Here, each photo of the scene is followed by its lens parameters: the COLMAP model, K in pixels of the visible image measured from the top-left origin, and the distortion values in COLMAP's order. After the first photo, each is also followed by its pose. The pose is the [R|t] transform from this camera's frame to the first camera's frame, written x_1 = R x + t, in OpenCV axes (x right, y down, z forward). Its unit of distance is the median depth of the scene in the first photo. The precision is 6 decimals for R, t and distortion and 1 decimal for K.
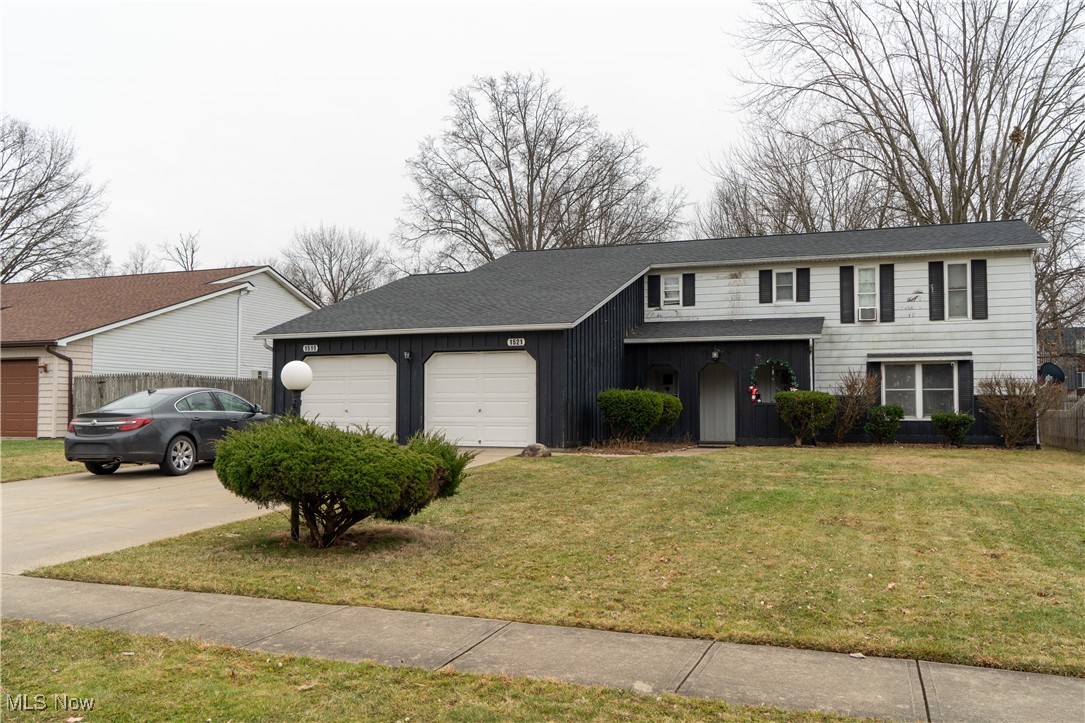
lens RADIAL K [[926.1, 0, 541.9], [0, 926.1, 361.1], [0, 0, 1]] dist [0.011401, 0.018988]
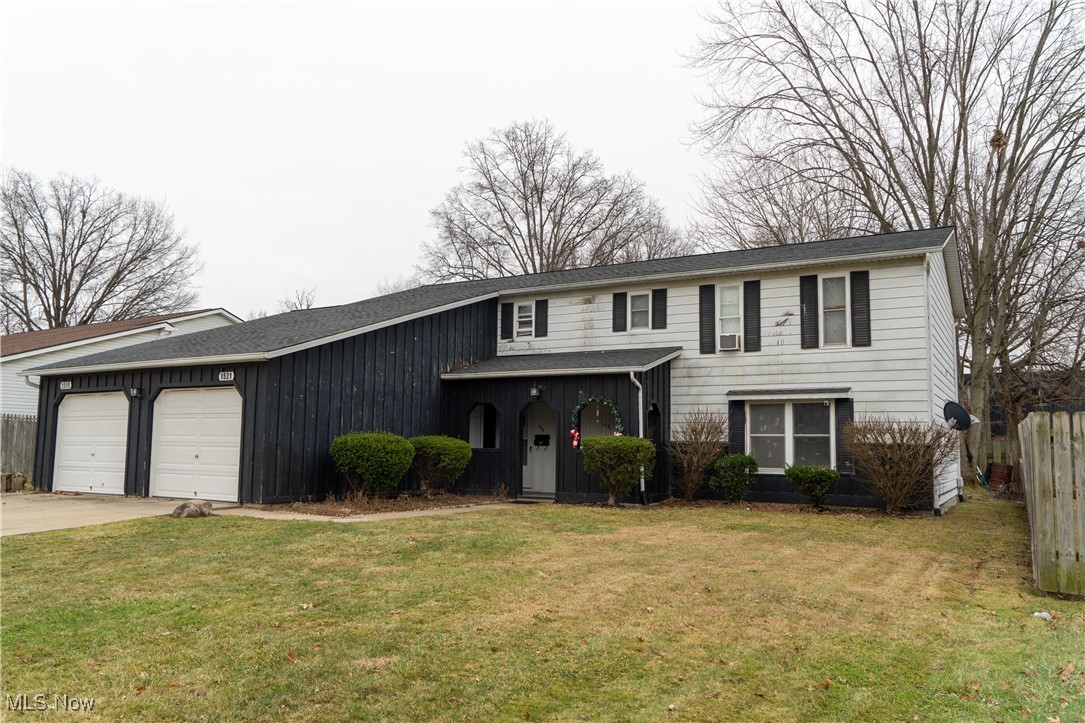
lens RADIAL K [[818.0, 0, 542.3], [0, 818.0, 364.9], [0, 0, 1]] dist [0.011043, -0.006237]
pose [[0.984447, -0.007551, -0.175520, 0.316128], [-0.000876, 0.998852, -0.047884, 0.004011], [0.175680, 0.047294, 0.983311, 0.262933]]
